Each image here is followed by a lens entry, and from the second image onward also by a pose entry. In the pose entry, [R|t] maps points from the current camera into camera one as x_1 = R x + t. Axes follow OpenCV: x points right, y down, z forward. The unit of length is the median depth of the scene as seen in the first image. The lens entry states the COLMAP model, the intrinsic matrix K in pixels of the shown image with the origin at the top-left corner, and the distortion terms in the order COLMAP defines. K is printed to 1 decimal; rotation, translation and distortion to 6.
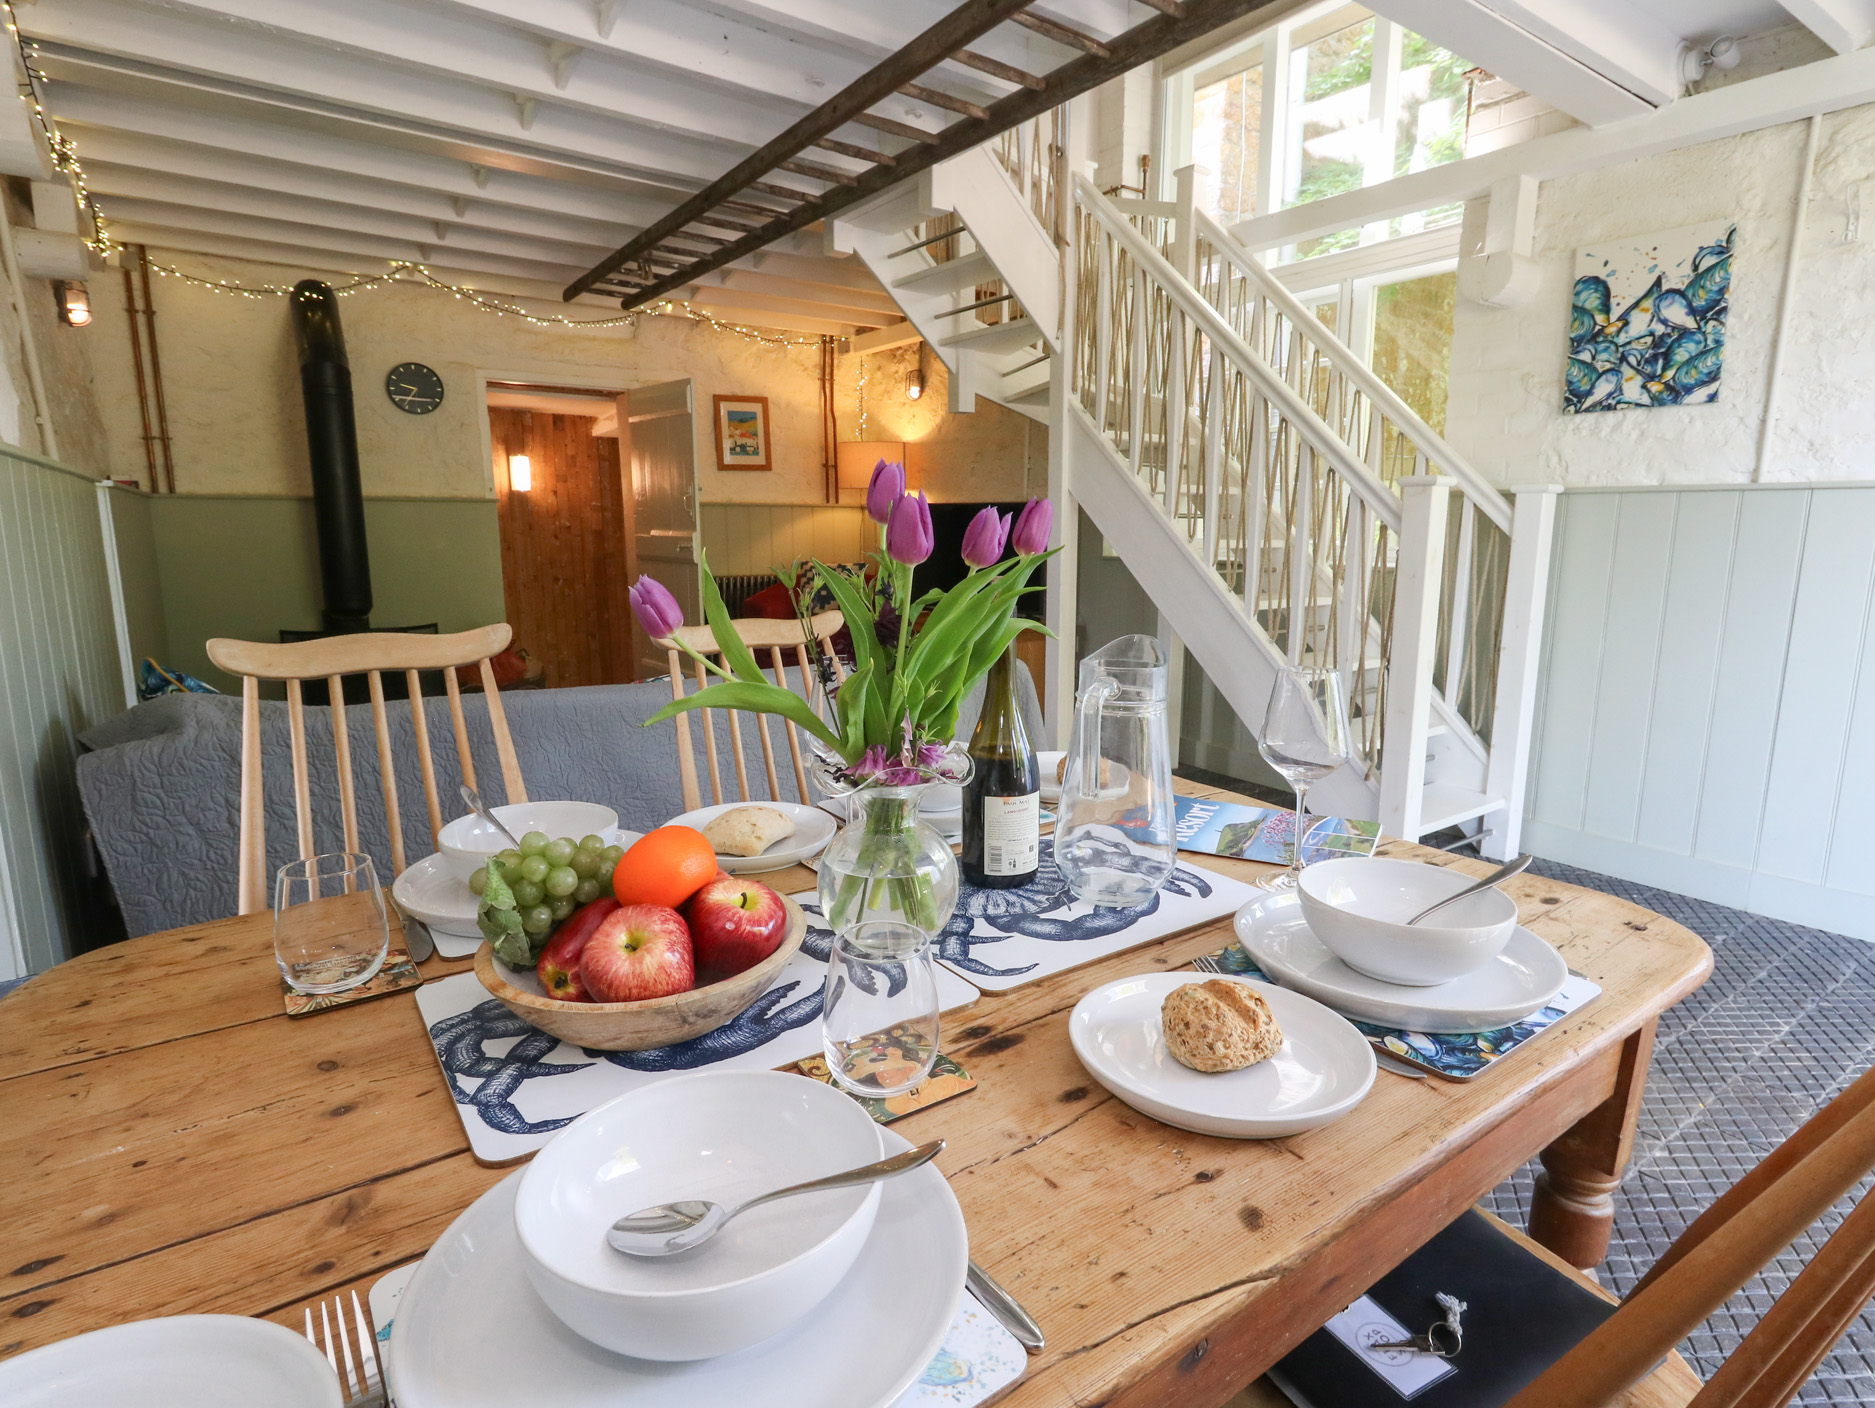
lens RADIAL K [[991.2, 0, 947.2], [0, 991.2, 696.8], [0, 0, 1]] dist [0.003934, 0.000961]
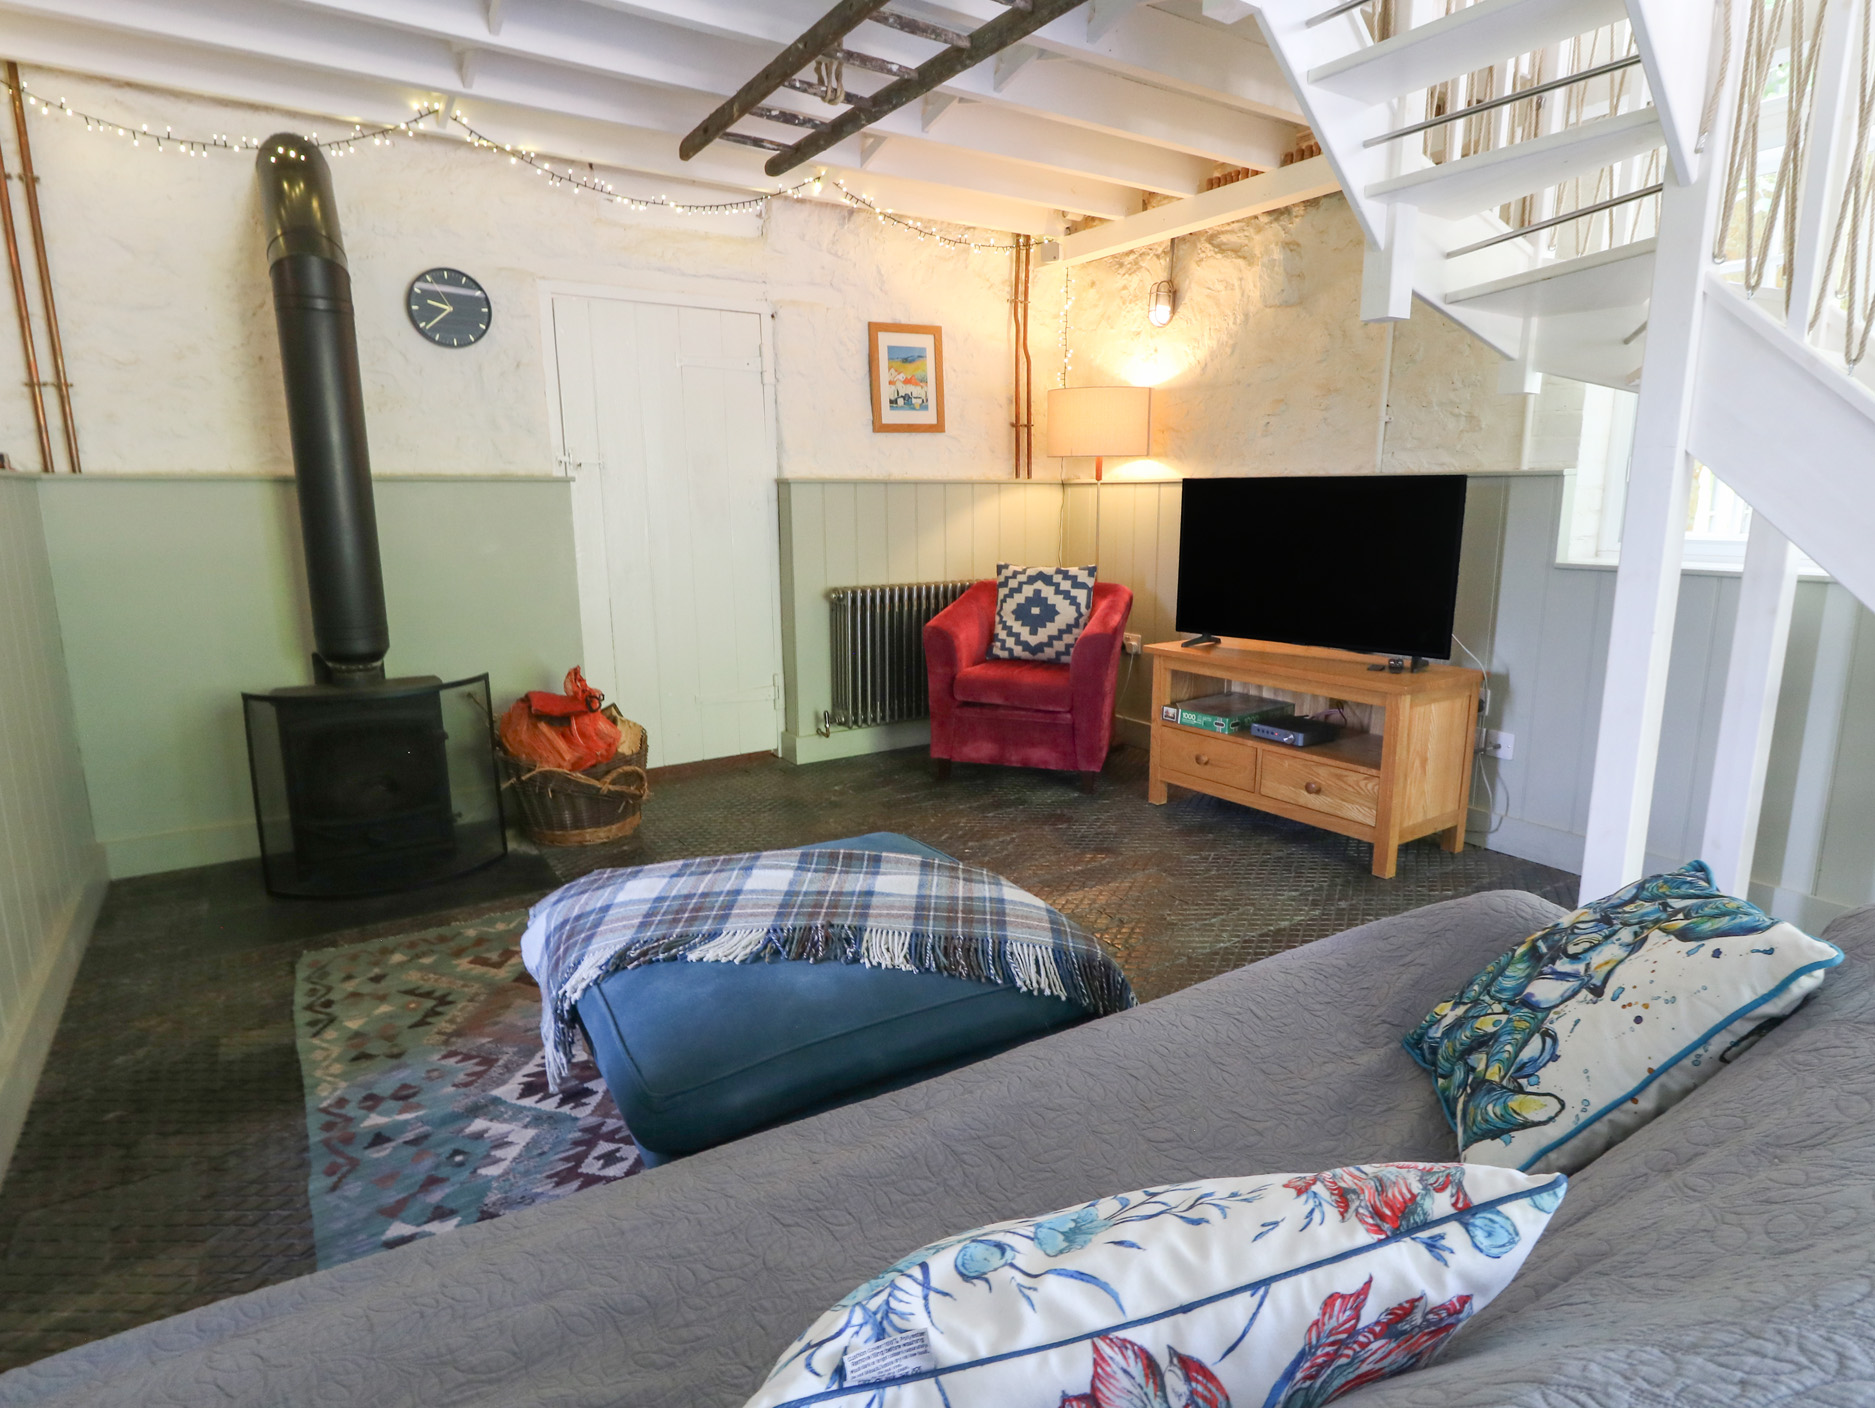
lens RADIAL K [[991.2, 0, 918.3], [0, 991.2, 698.0], [0, 0, 1]] dist [0.003934, 0.000961]
pose [[0.998966, 0.002235, -0.045399, -0.194319], [-0.000881, 0.999555, 0.029811, -0.072702], [0.045446, -0.029740, 0.998524, 0.348336]]
